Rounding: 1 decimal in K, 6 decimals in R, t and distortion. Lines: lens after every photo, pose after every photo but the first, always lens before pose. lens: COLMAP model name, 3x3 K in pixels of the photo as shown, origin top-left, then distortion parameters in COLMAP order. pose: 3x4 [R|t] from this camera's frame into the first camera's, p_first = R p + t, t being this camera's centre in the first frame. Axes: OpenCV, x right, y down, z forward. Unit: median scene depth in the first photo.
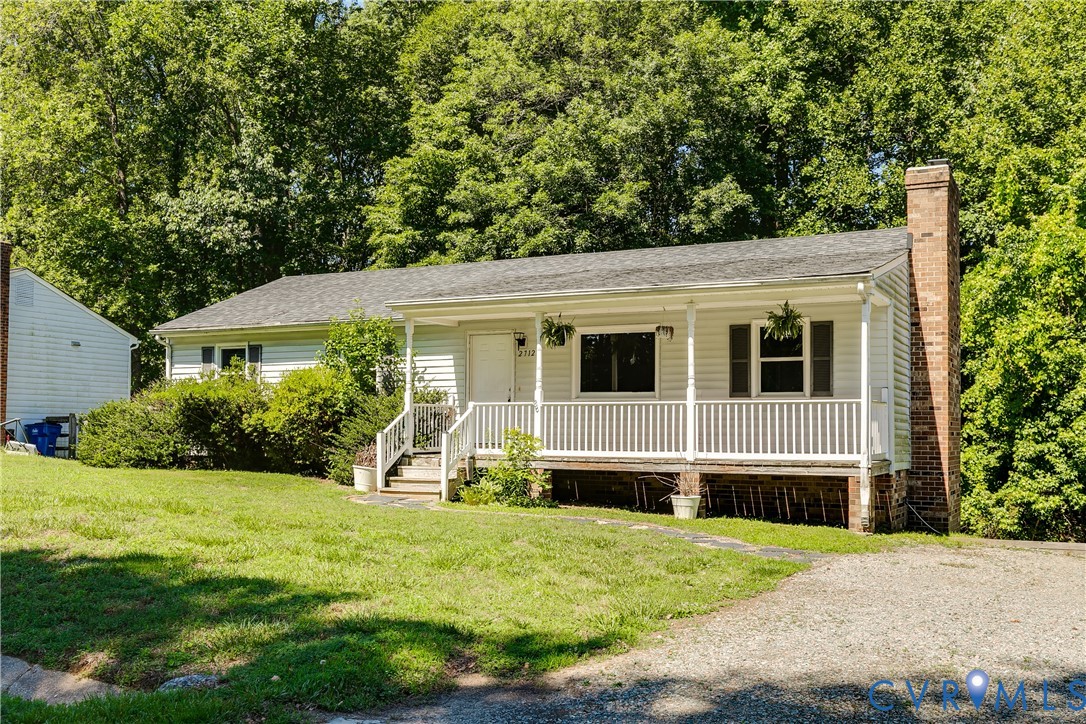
lens RADIAL K [[1087.6, 0, 533.0], [0, 1087.6, 364.3], [0, 0, 1]] dist [0.005619, 0.000000]
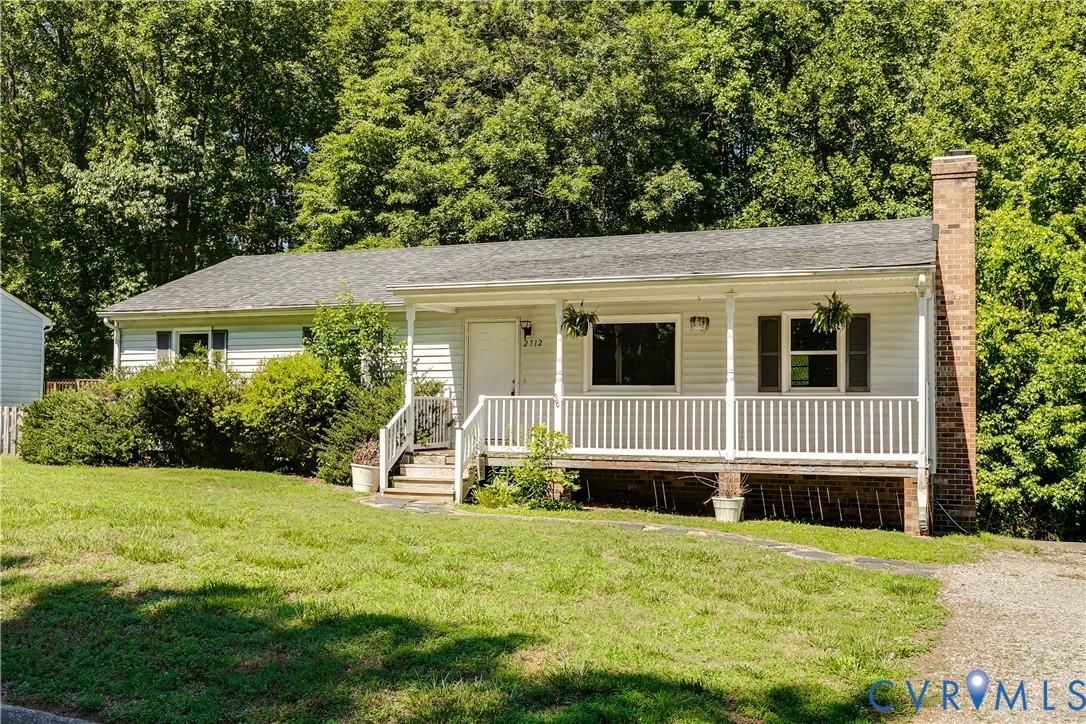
lens RADIAL K [[1087.6, 0, 539.1], [0, 1087.6, 341.5], [0, 0, 1]] dist [0.005619, 0.000000]
pose [[0.993326, 0.010556, 0.114853, -0.077852], [-0.009686, 0.999920, -0.008128, -0.002804], [-0.114930, 0.006962, 0.993349, 0.048819]]
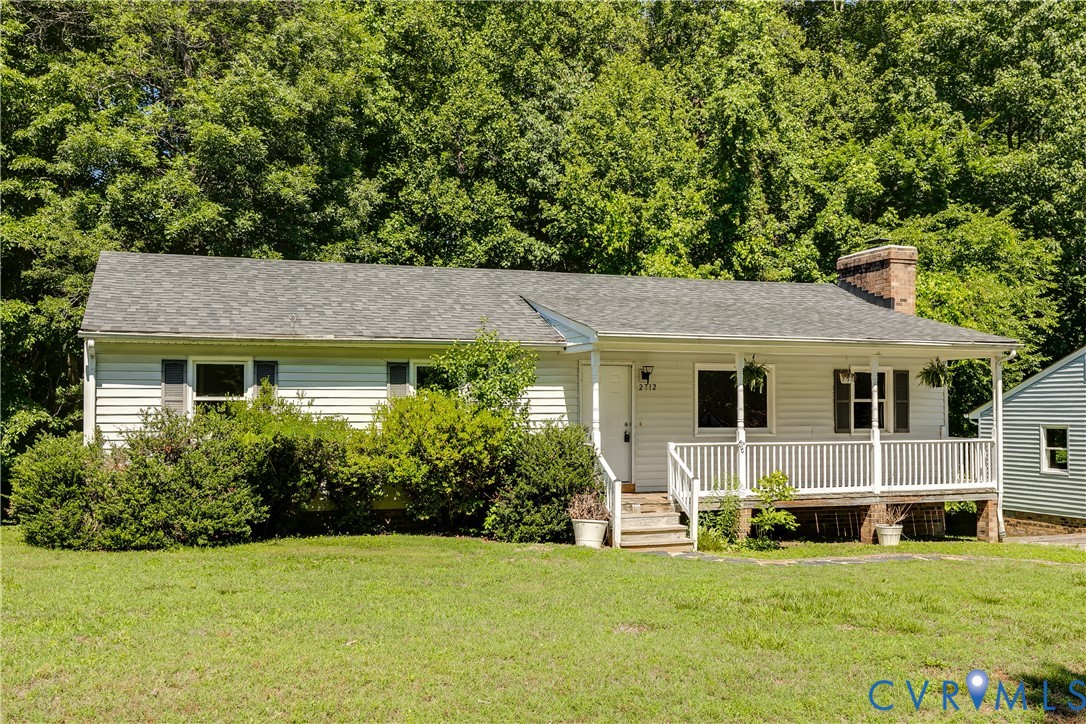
lens RADIAL K [[1087.6, 0, 552.5], [0, 1087.6, 364.4], [0, 0, 1]] dist [0.005619, 0.000000]
pose [[0.660118, 0.020382, 0.750885, -0.565595], [-0.043282, 0.999003, 0.010932, -0.026728], [-0.749914, -0.039716, 0.660342, 0.306750]]
